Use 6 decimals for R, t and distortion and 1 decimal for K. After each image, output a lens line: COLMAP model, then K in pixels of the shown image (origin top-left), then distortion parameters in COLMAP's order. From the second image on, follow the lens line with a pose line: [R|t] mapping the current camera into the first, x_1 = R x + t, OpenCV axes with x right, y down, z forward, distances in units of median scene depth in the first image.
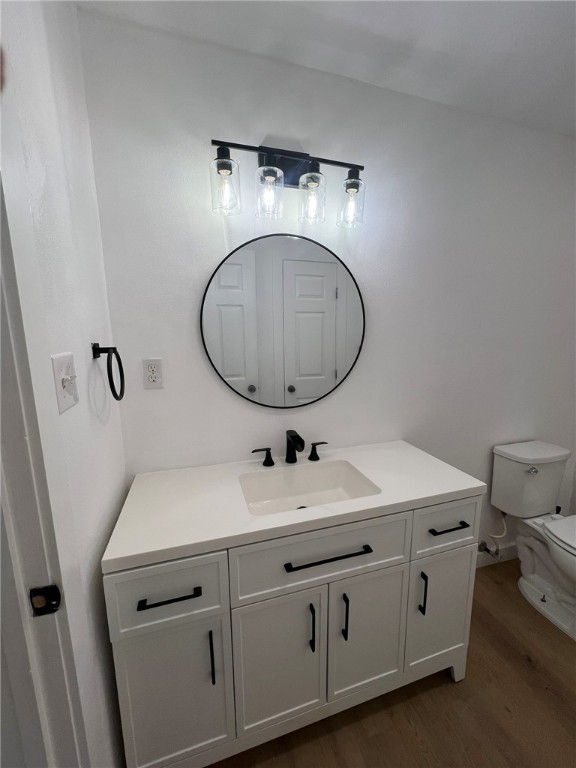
lens RADIAL K [[307.2, 0, 290.8], [0, 307.2, 383.2], [0, 0, 1]] dist [-0.001471, -0.000198]
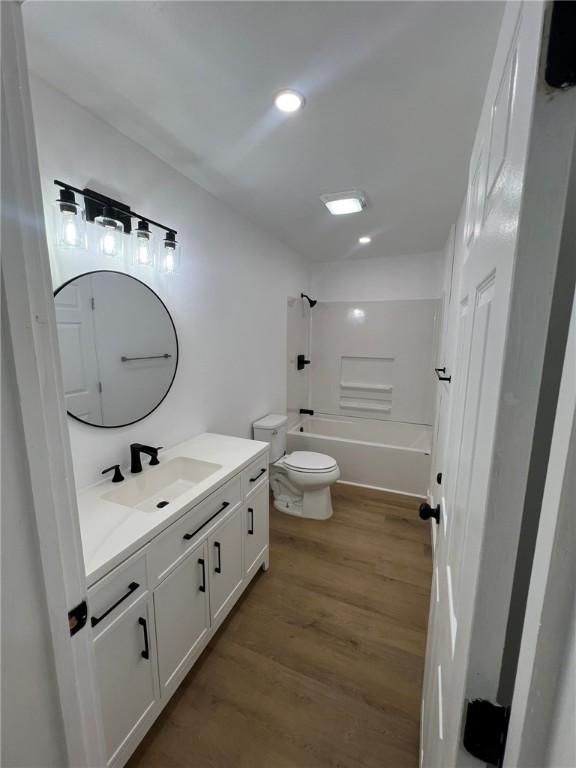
lens RADIAL K [[306.5, 0, 290.8], [0, 306.5, 381.8], [0, 0, 1]] dist [-0.000838, 0.000343]
pose [[0.641331, -0.105407, 0.759989, -0.473362], [0.107778, 0.993074, 0.046784, -0.065449], [-0.759657, 0.051906, 0.648250, -0.181077]]
